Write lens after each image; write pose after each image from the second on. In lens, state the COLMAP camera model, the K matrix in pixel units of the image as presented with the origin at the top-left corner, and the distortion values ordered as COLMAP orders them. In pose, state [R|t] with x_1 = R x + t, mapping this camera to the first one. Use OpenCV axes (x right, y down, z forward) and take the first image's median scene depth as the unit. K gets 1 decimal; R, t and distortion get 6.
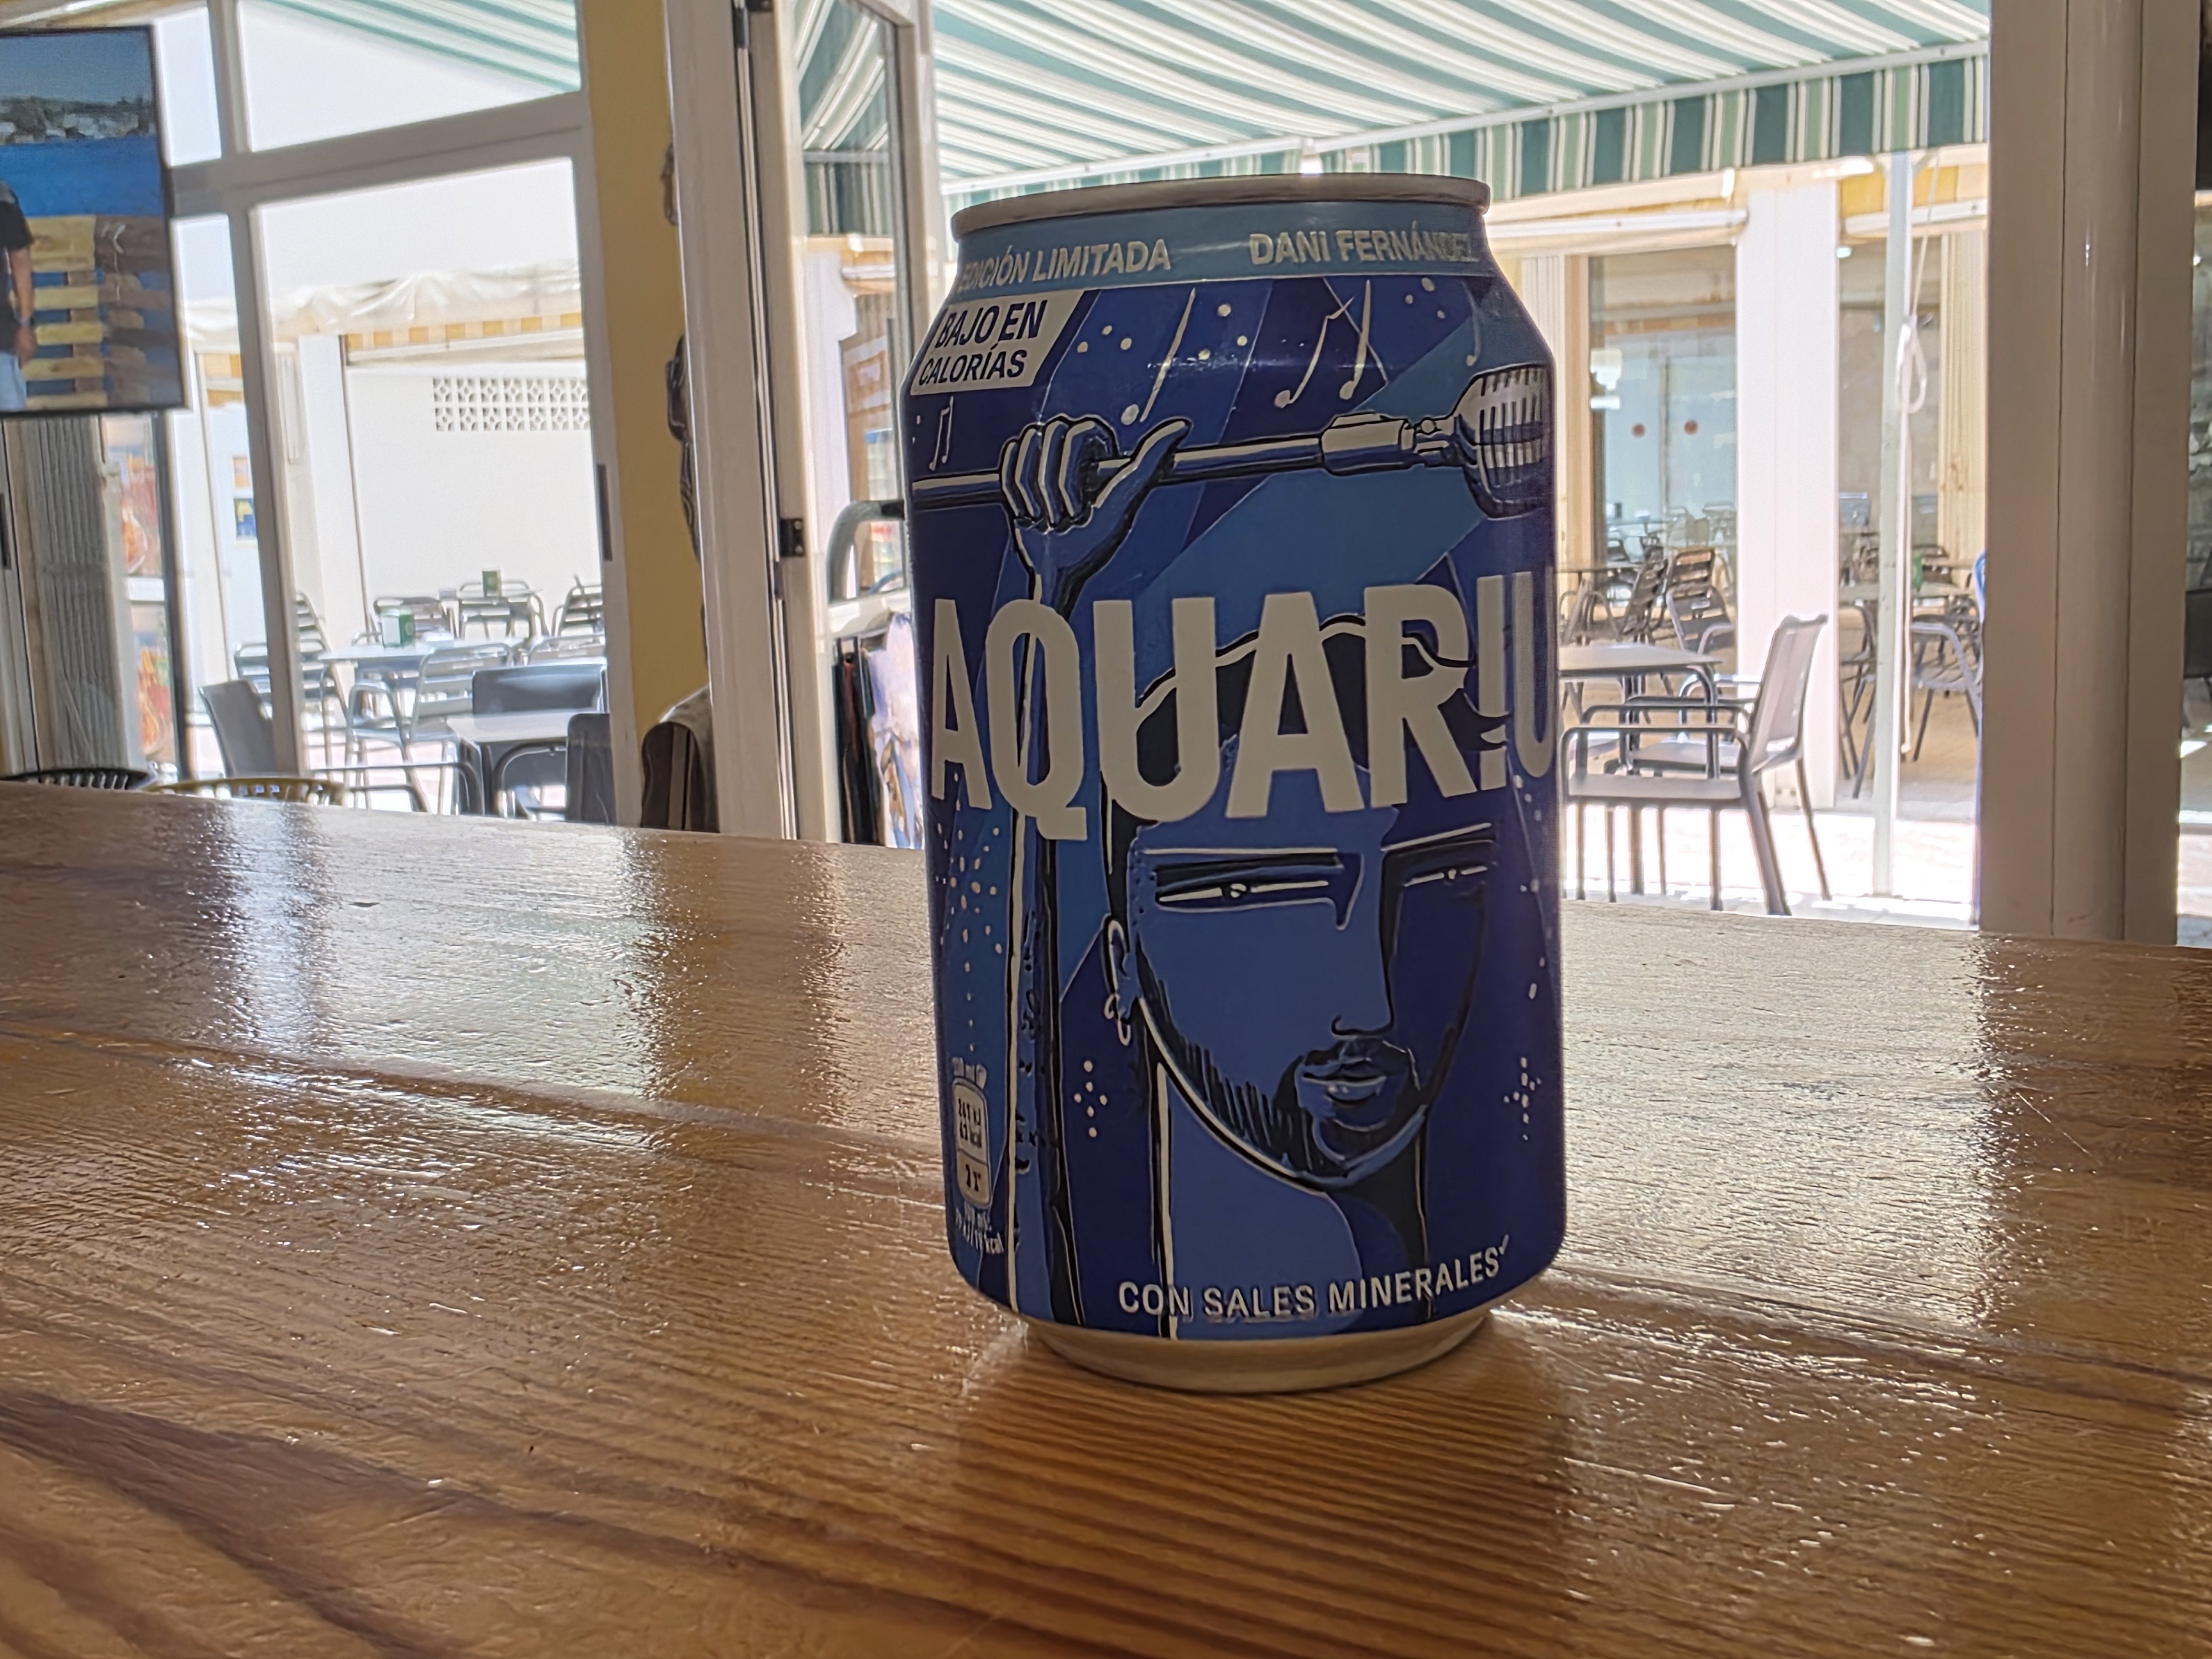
lens RADIAL K [[2373.5, 0, 1116.8], [0, 2373.5, 815.9], [0, 0, 1]] dist [0.004826, 0.001853]
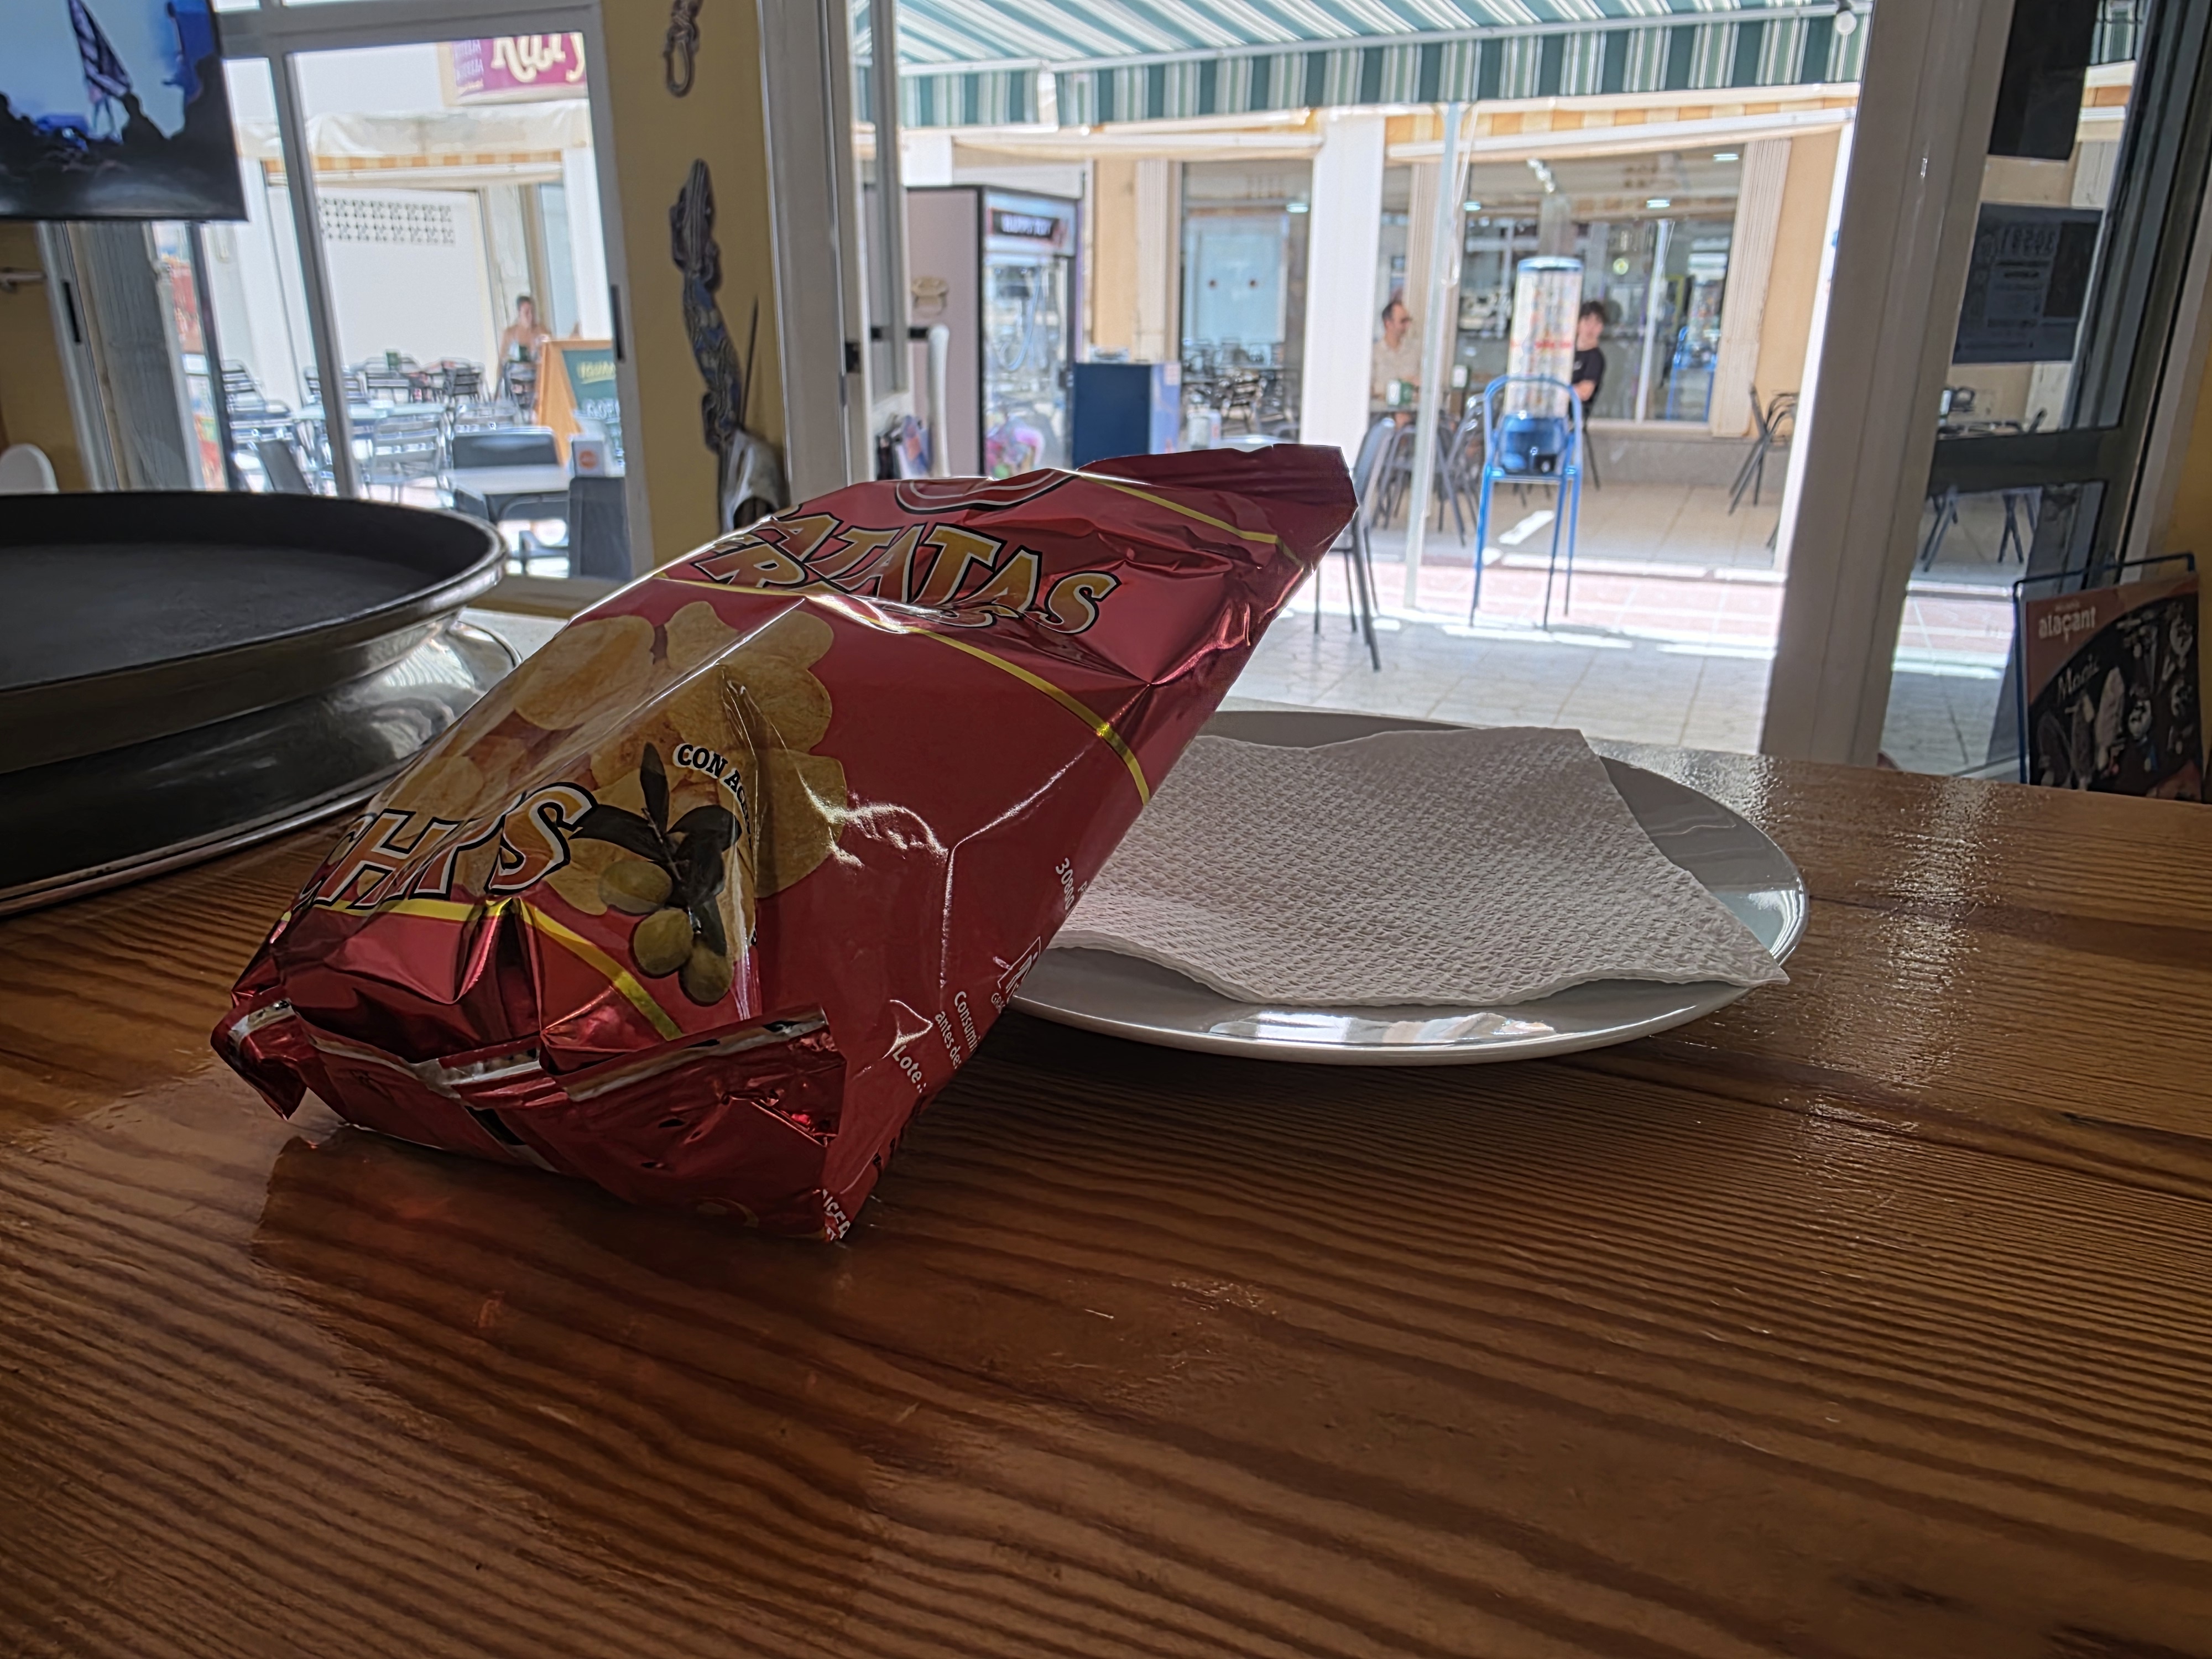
lens RADIAL K [[1517.4, 0, 1102.3], [0, 1517.4, 815.4], [0, 0, 1]] dist [0.010517, -0.003964]
pose [[0.979810, -0.020009, 0.198927, -0.092033], [-0.016510, 0.983483, 0.180245, -0.011244], [-0.199248, -0.179890, 0.963296, 0.059274]]
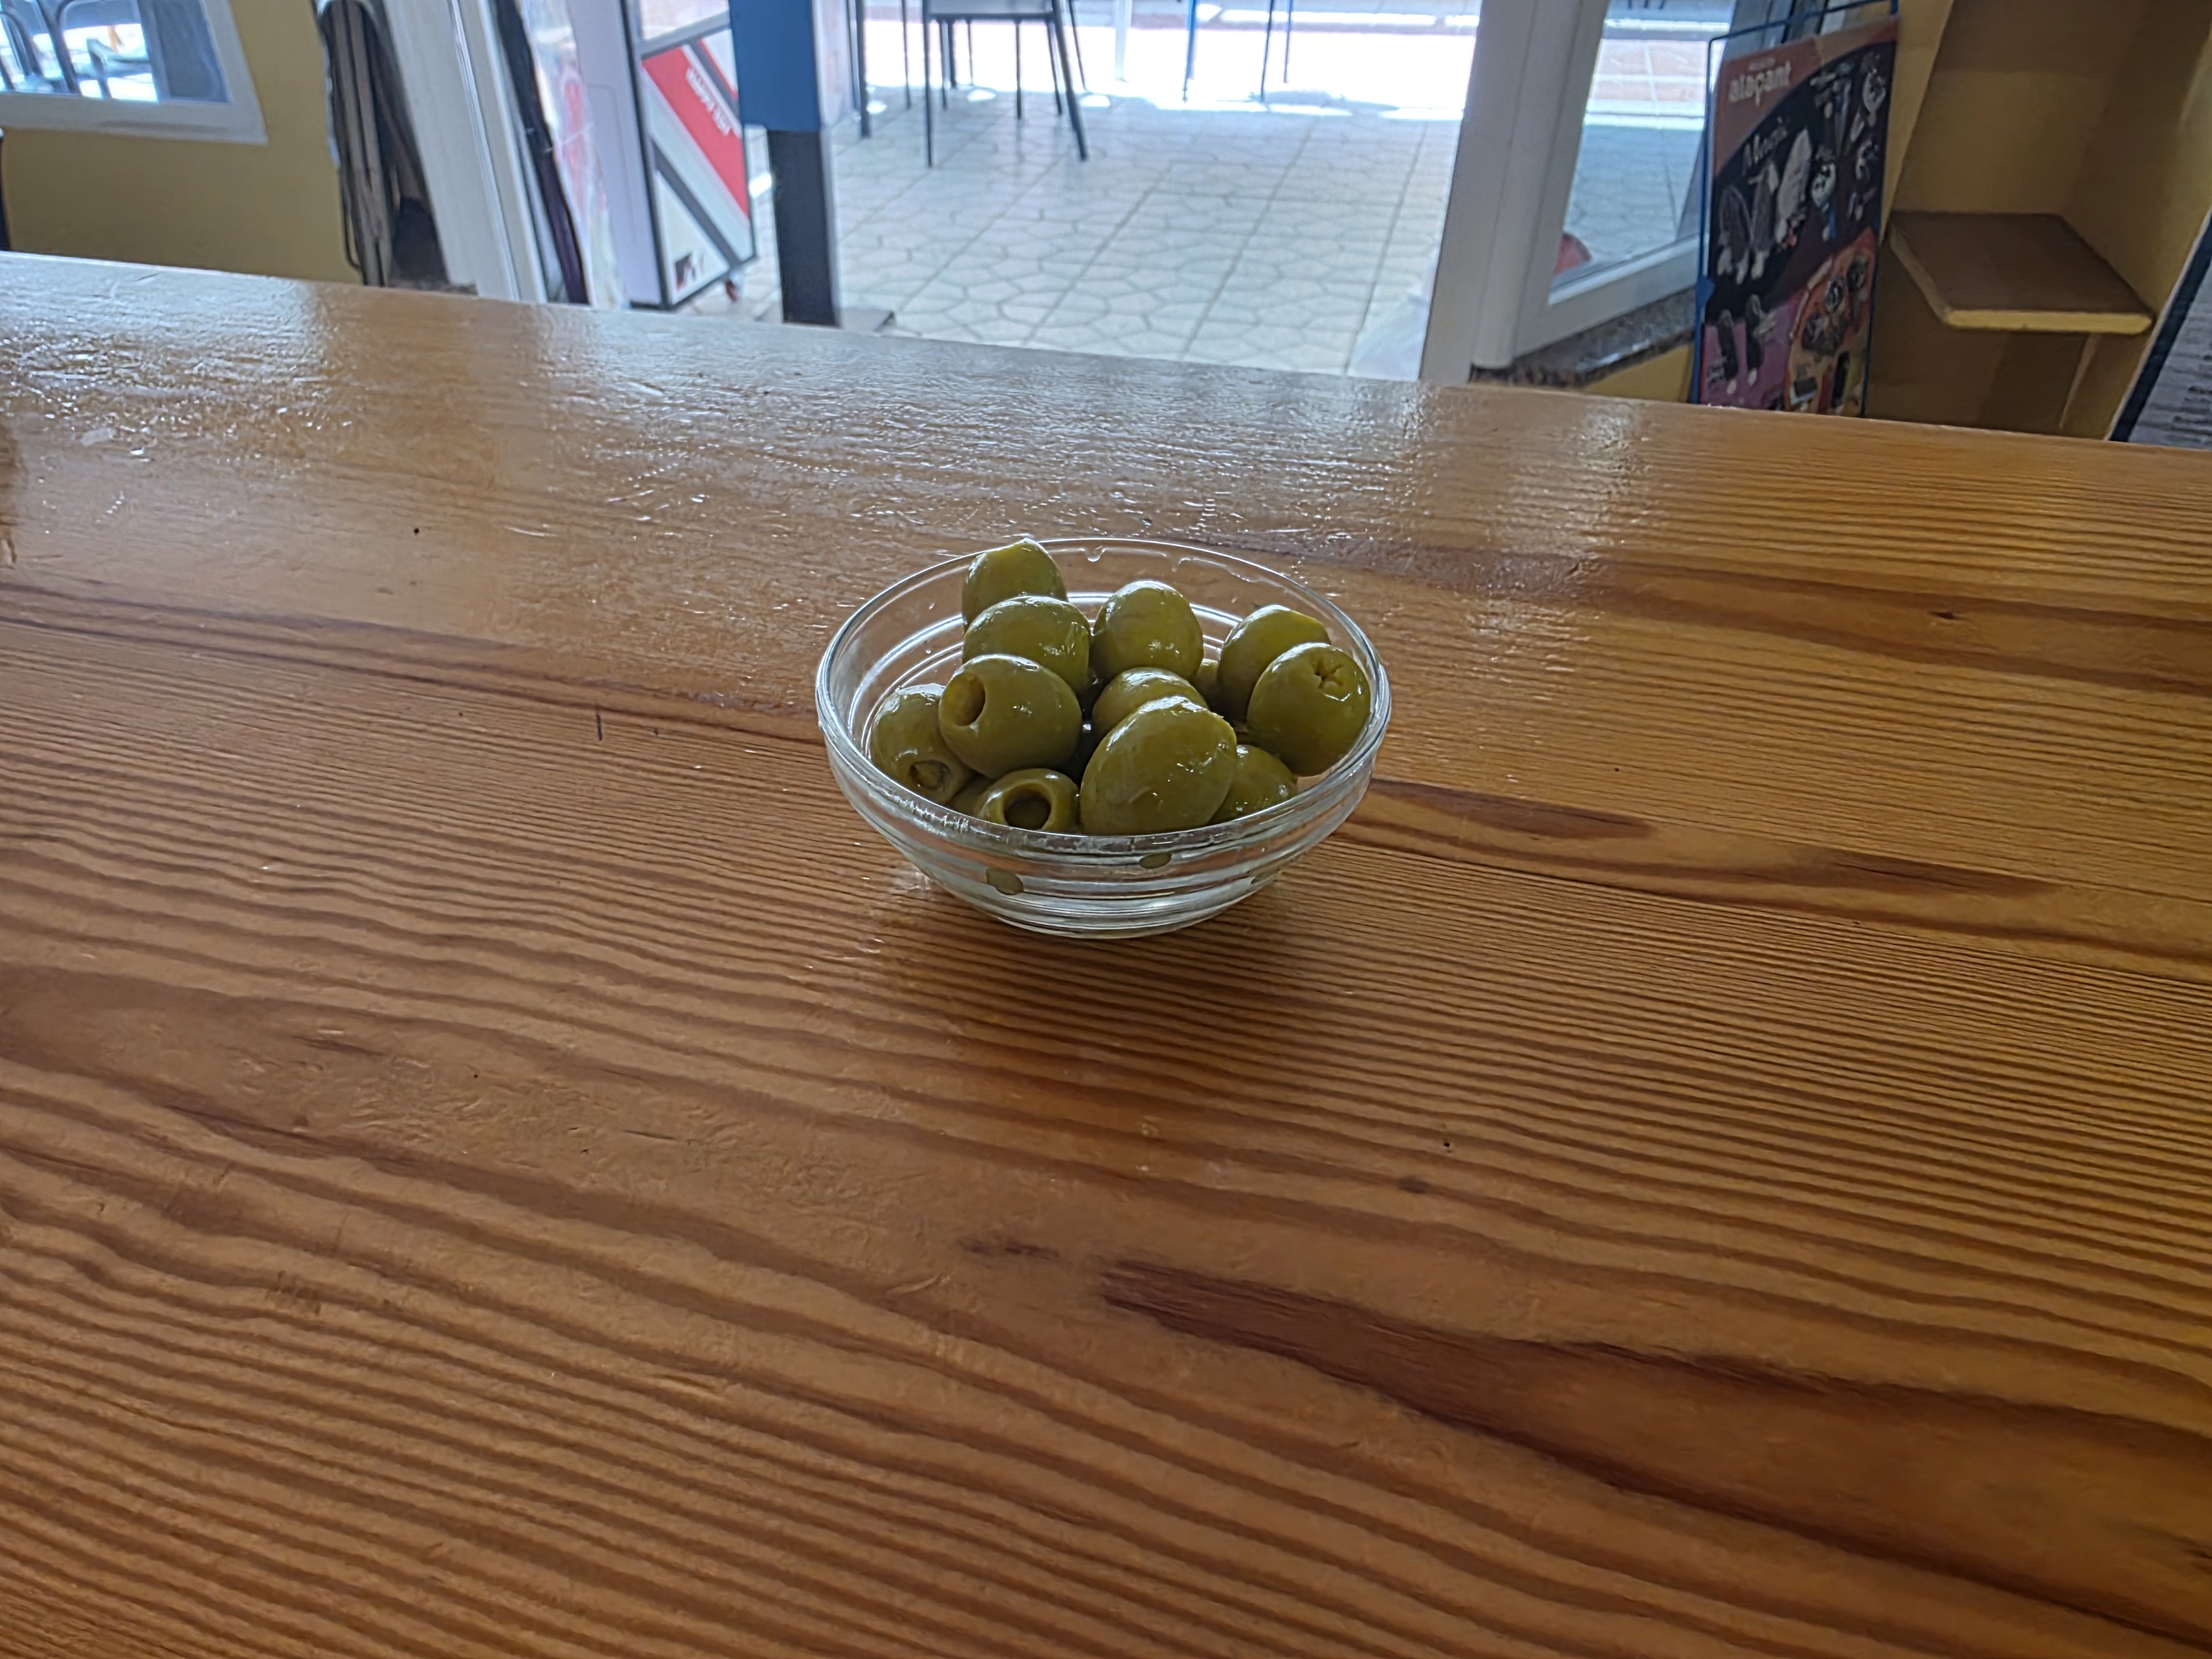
lens RADIAL K [[1511.0, 0, 977.7], [0, 1511.0, 829.1], [0, 0, 1]] dist [0.020466, -0.017805]
pose [[0.952914, -0.167252, 0.252944, -0.080095], [0.025874, 0.875943, 0.481720, -0.017776], [-0.302133, -0.452493, 0.839027, 0.055988]]
